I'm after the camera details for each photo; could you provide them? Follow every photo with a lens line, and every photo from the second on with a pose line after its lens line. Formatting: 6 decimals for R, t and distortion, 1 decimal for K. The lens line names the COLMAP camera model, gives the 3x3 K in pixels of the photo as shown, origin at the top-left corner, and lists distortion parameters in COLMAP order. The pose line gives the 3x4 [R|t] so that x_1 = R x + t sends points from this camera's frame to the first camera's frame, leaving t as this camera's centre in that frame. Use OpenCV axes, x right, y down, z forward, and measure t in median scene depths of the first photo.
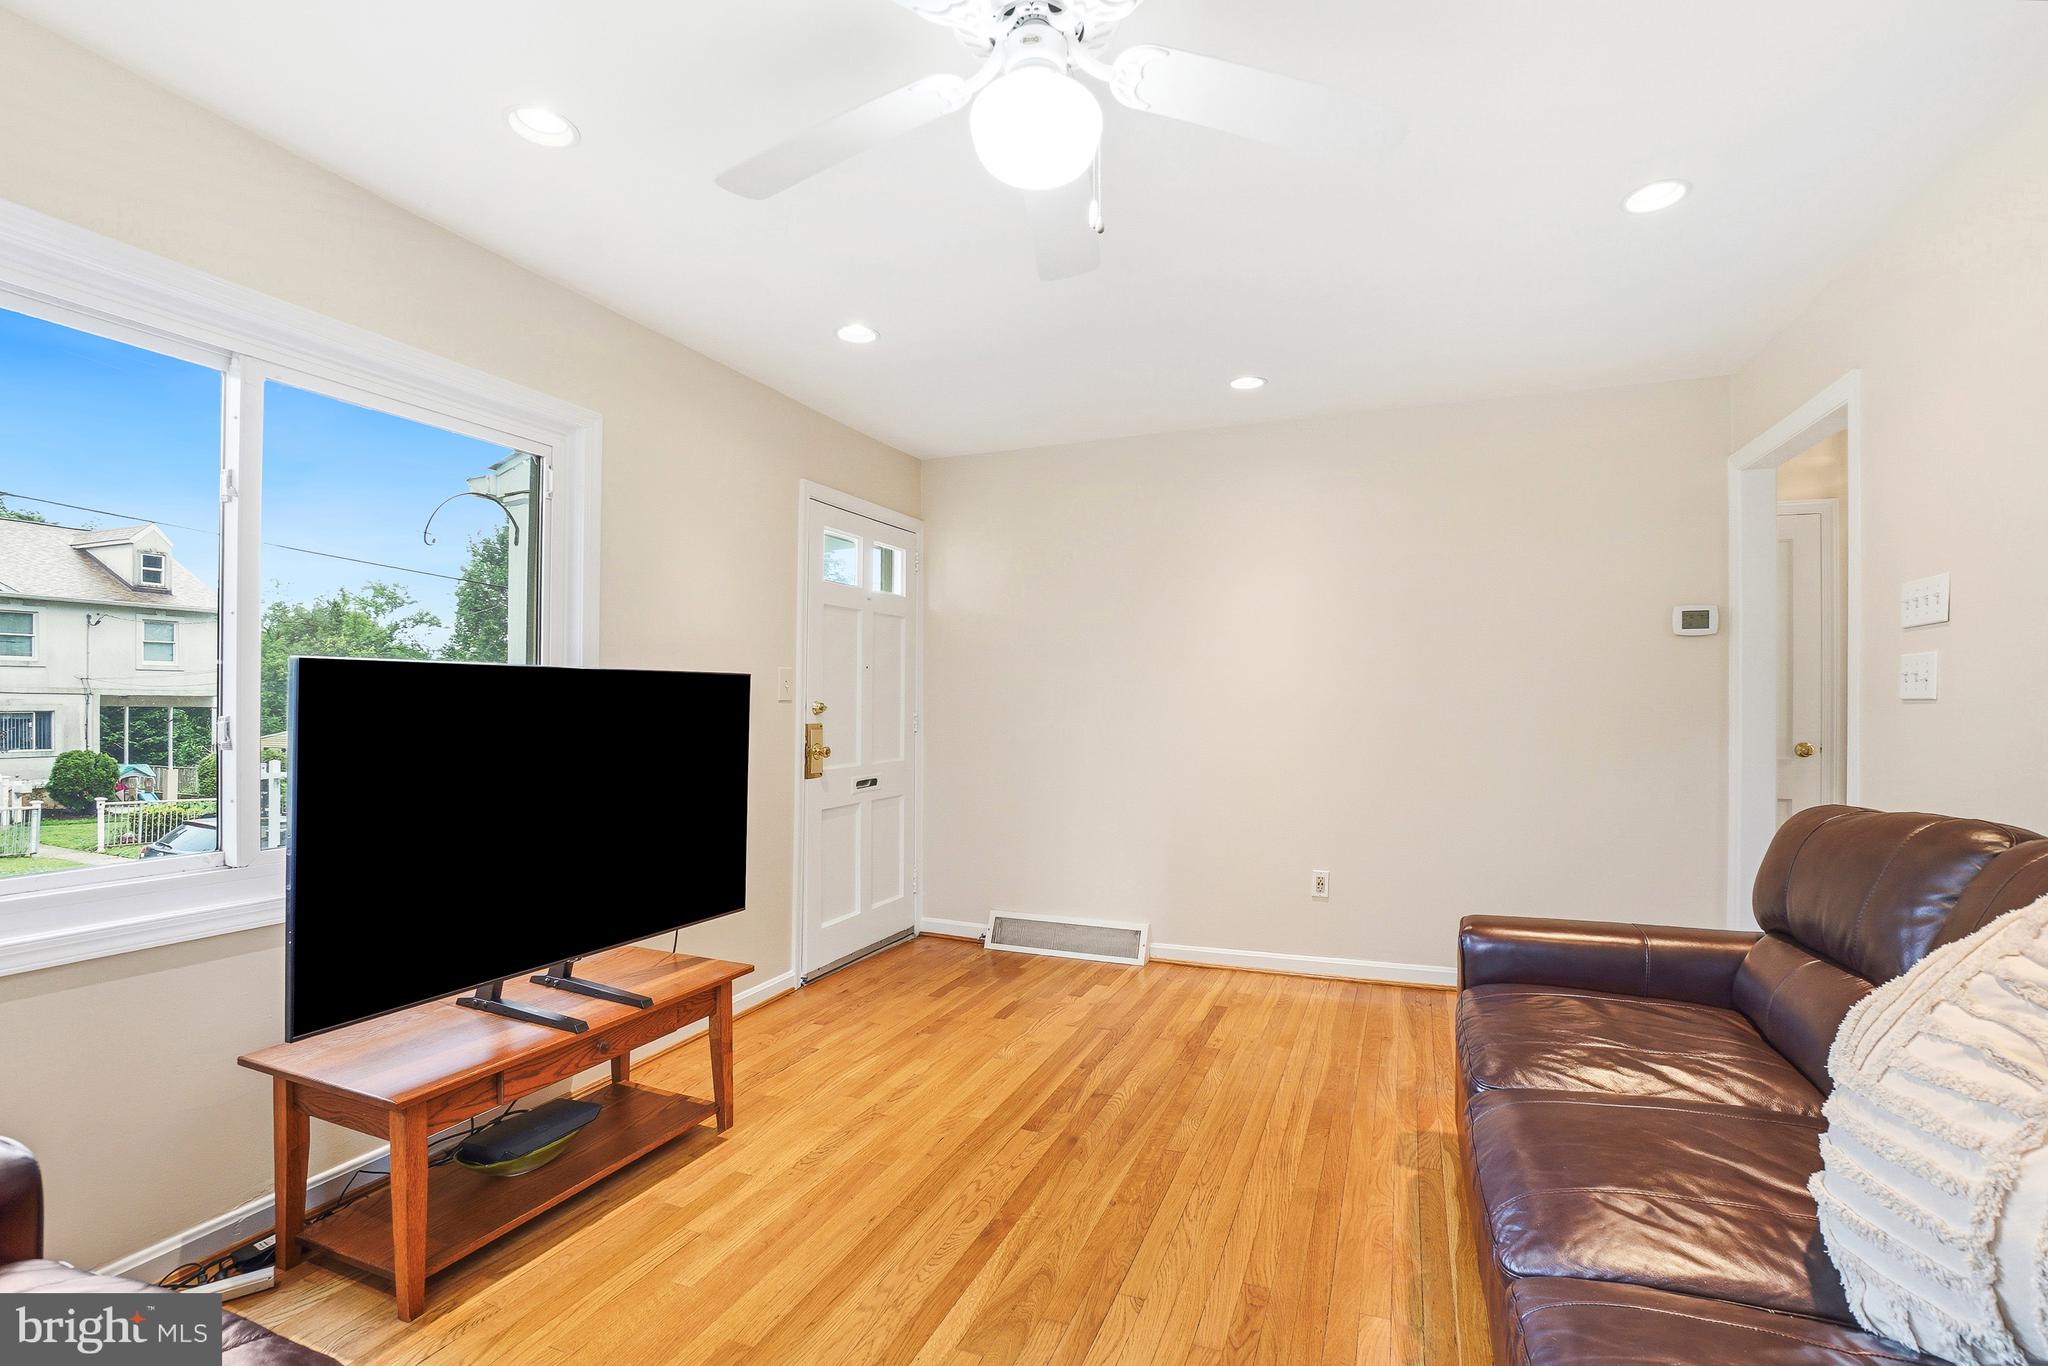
lens RADIAL K [[935.2, 0, 1021.3], [0, 935.2, 666.9], [0, 0, 1]] dist [-0.067262, 0.025207]
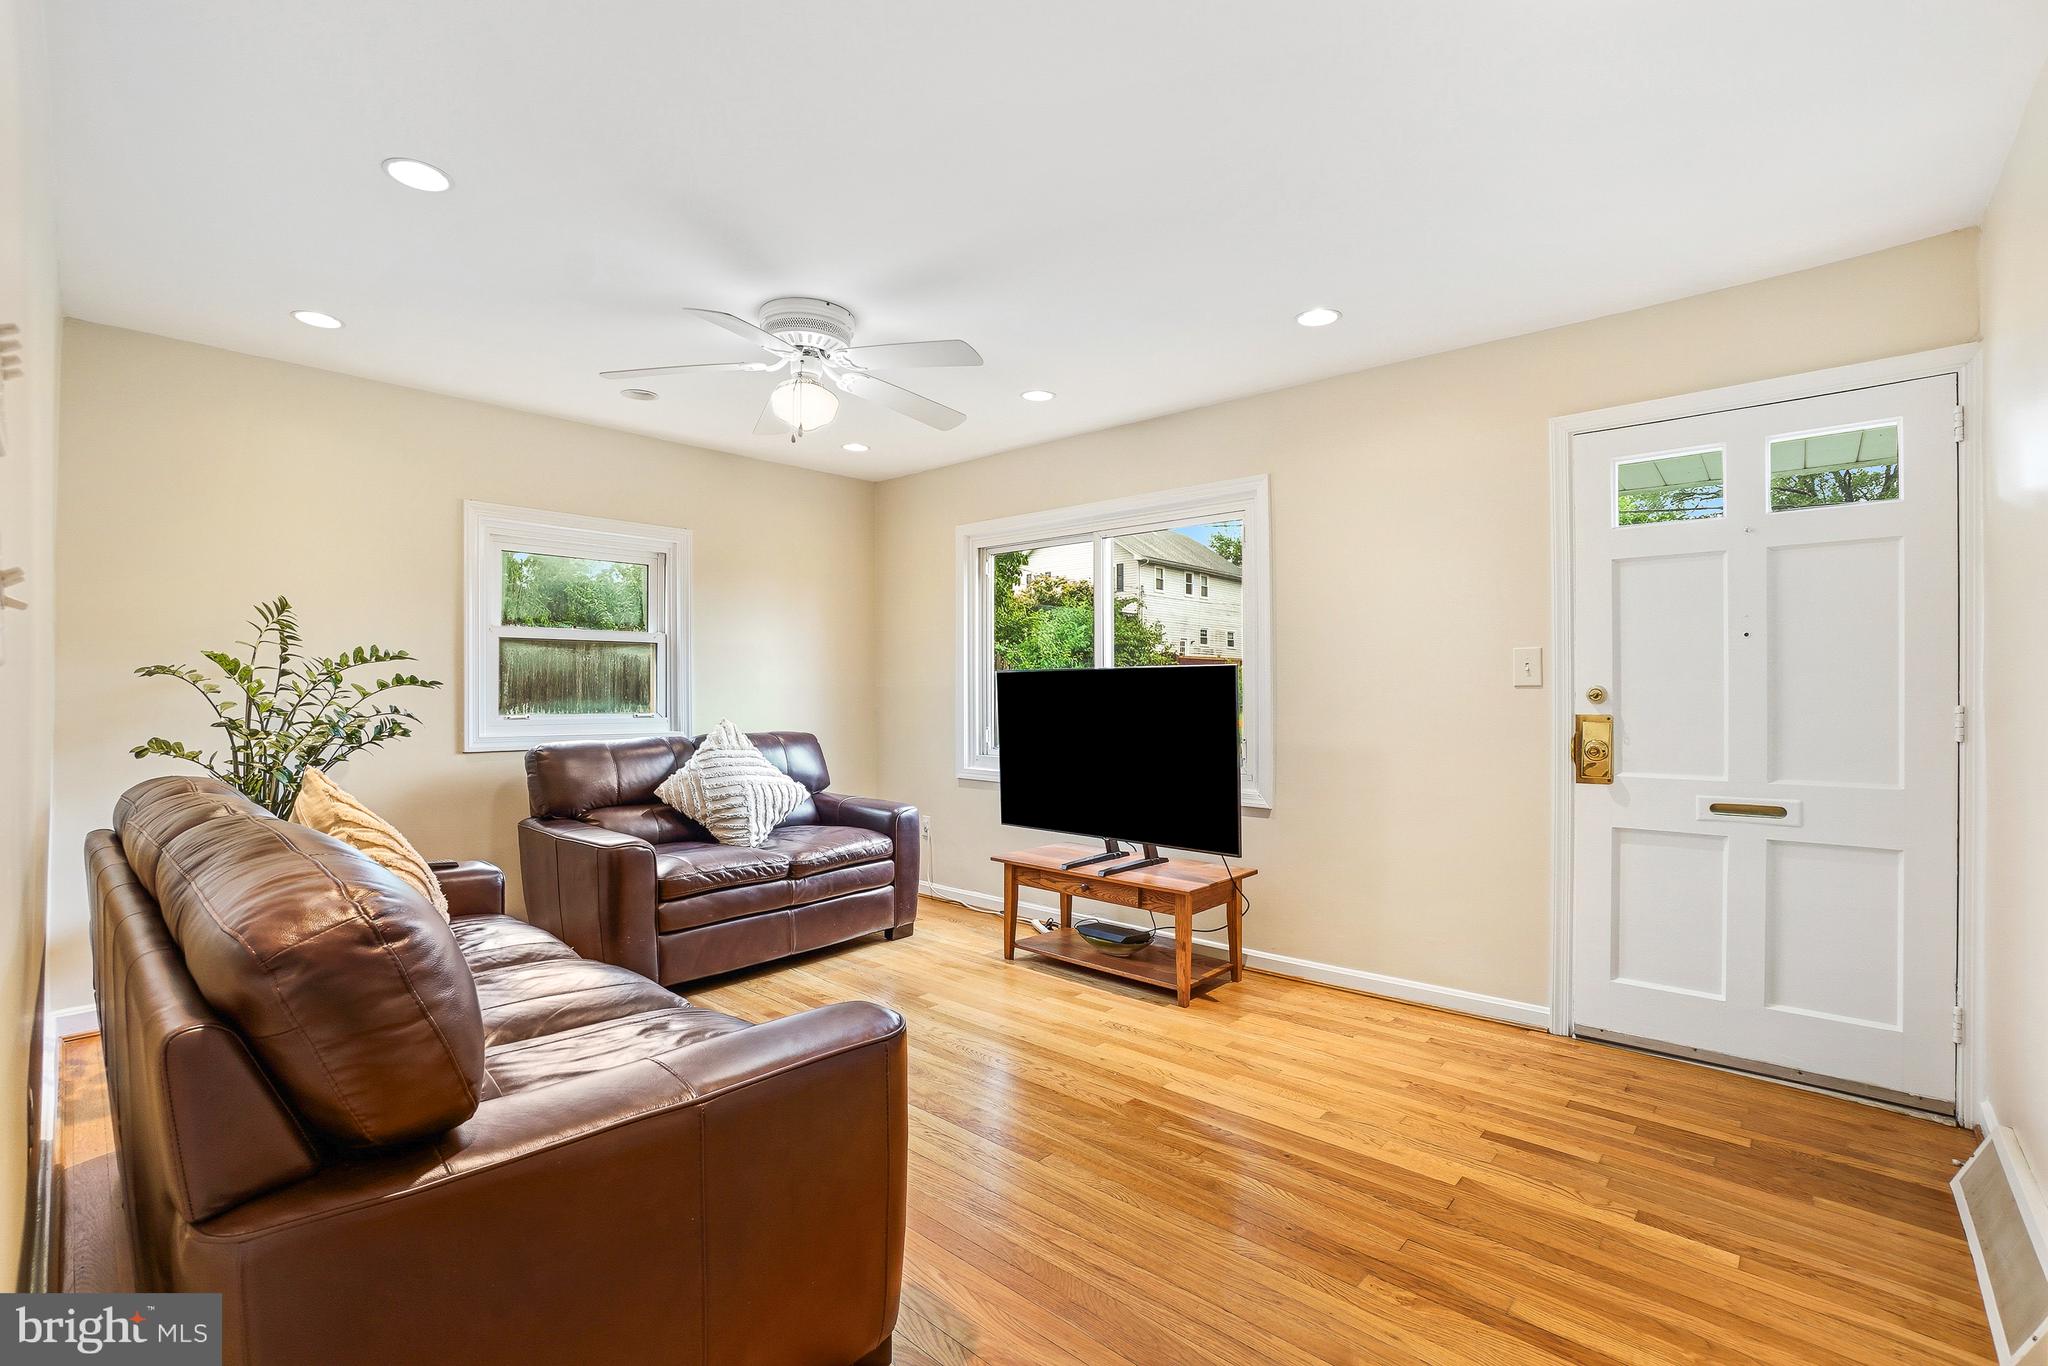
lens RADIAL K [[924.7, 0, 1015.7], [0, 924.7, 683.7], [0, 0, 1]] dist [-0.002385, -0.000311]
pose [[-0.338794, -0.004442, -0.940850, 1.032744], [0.041093, 0.998965, -0.019513, 0.046684], [0.939963, -0.045274, -0.338261, 1.244611]]
